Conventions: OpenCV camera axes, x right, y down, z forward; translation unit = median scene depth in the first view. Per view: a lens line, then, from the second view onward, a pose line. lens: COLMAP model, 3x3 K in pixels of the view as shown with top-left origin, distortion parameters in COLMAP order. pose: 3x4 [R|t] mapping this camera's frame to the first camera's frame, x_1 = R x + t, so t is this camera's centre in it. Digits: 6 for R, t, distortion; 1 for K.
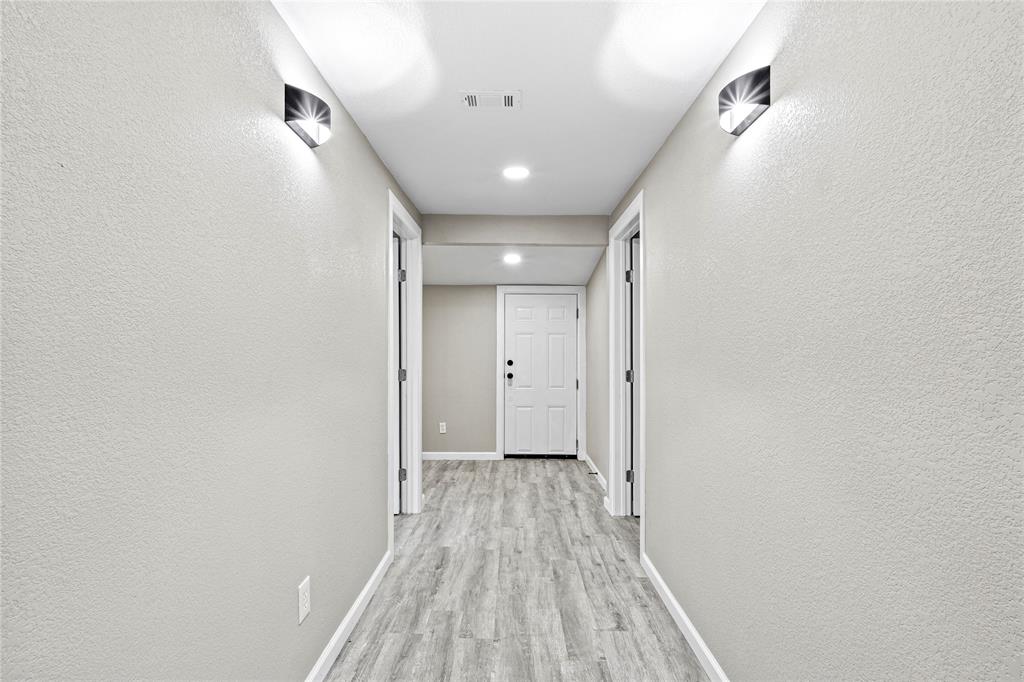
lens RADIAL K [[492.8, 0, 511.9], [0, 492.8, 344.2], [0, 0, 1]] dist [-0.006149, -0.000732]
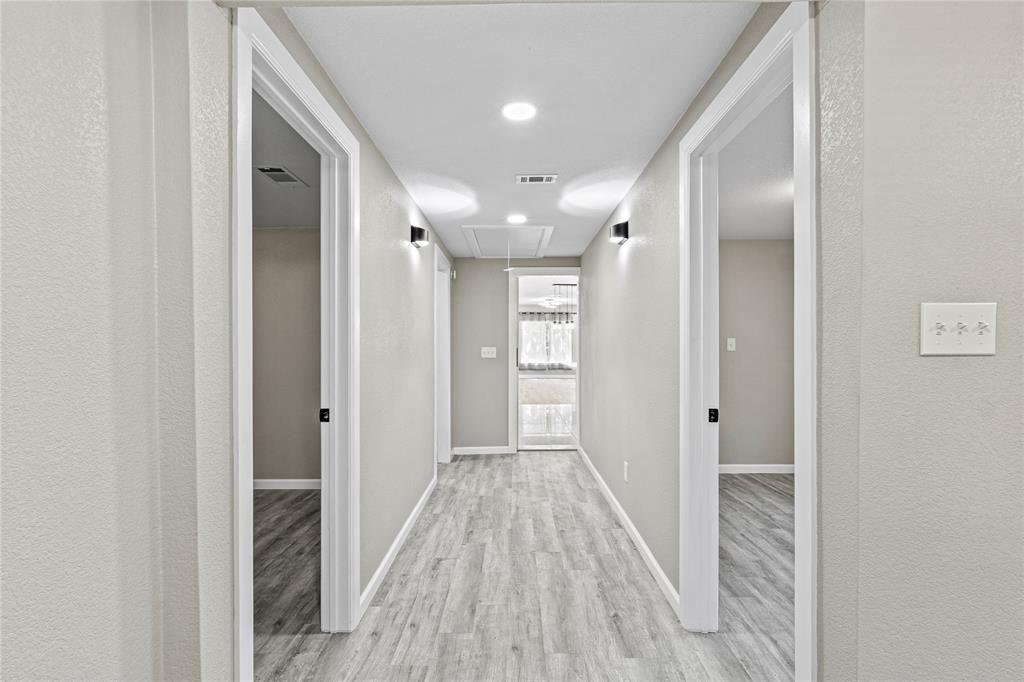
lens RADIAL K [[492.8, 0, 513.6], [0, 492.8, 345.2], [0, 0, 1]] dist [-0.006149, -0.000732]
pose [[-1.000000, 0.000128, 0.000906, 0.019262], [0.000118, 0.999934, -0.011476, 0.020221], [-0.000907, -0.011476, -0.999934, 1.970549]]
